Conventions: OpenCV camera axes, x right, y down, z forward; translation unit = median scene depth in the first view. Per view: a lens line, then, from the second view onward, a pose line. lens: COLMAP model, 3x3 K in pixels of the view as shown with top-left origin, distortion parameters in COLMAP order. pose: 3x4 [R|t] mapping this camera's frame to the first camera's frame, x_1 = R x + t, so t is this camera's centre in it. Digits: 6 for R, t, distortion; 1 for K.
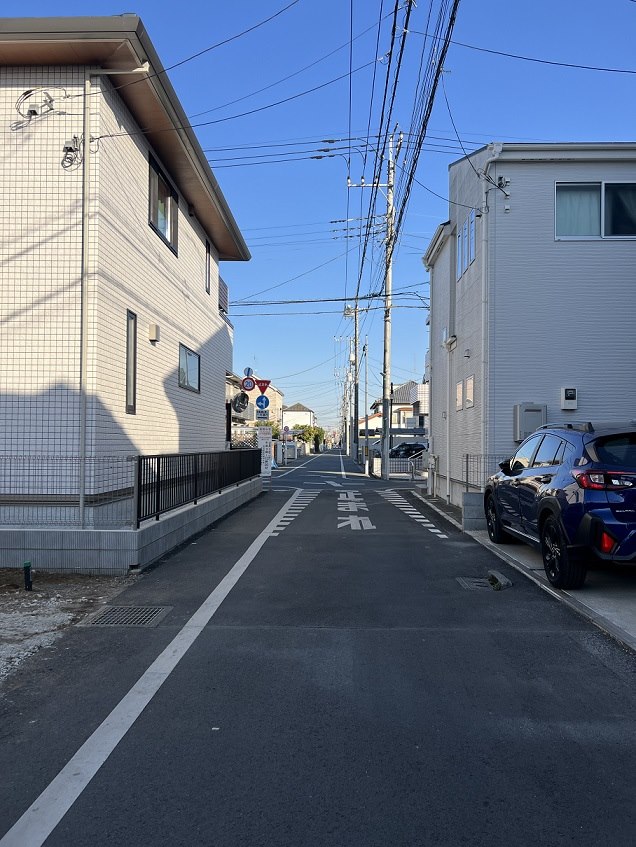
lens RADIAL K [[643.0, 0, 318.0], [0, 643.0, 423.5], [0, 0, 1]] dist [0.000390, 0.000046]
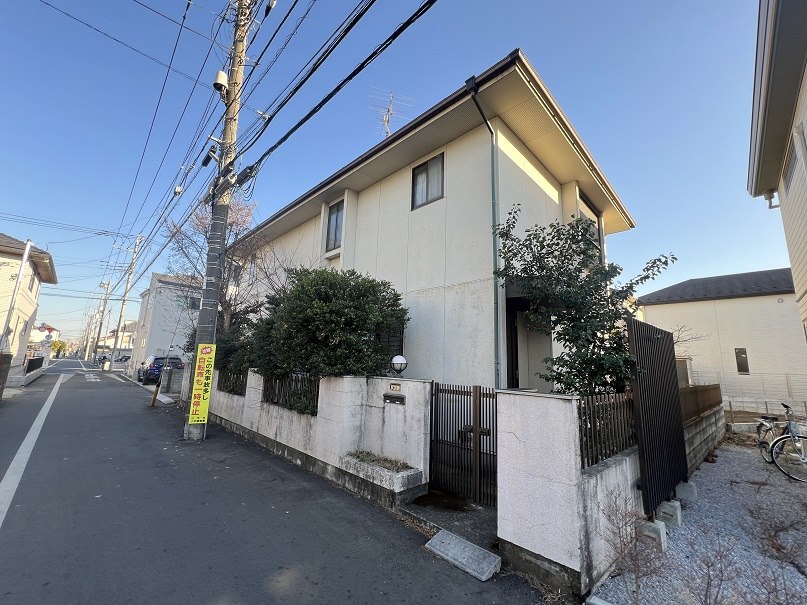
lens RADIAL K [[326.1, 0, 403.5], [0, 326.1, 302.5], [0, 0, 1]] dist [-0.001248, -0.000027]
pose [[0.685685, 0.152621, 0.711719, -0.038682], [-0.053779, 0.985721, -0.159566, -0.023220], [-0.725909, 0.071136, 0.684102, -0.521968]]
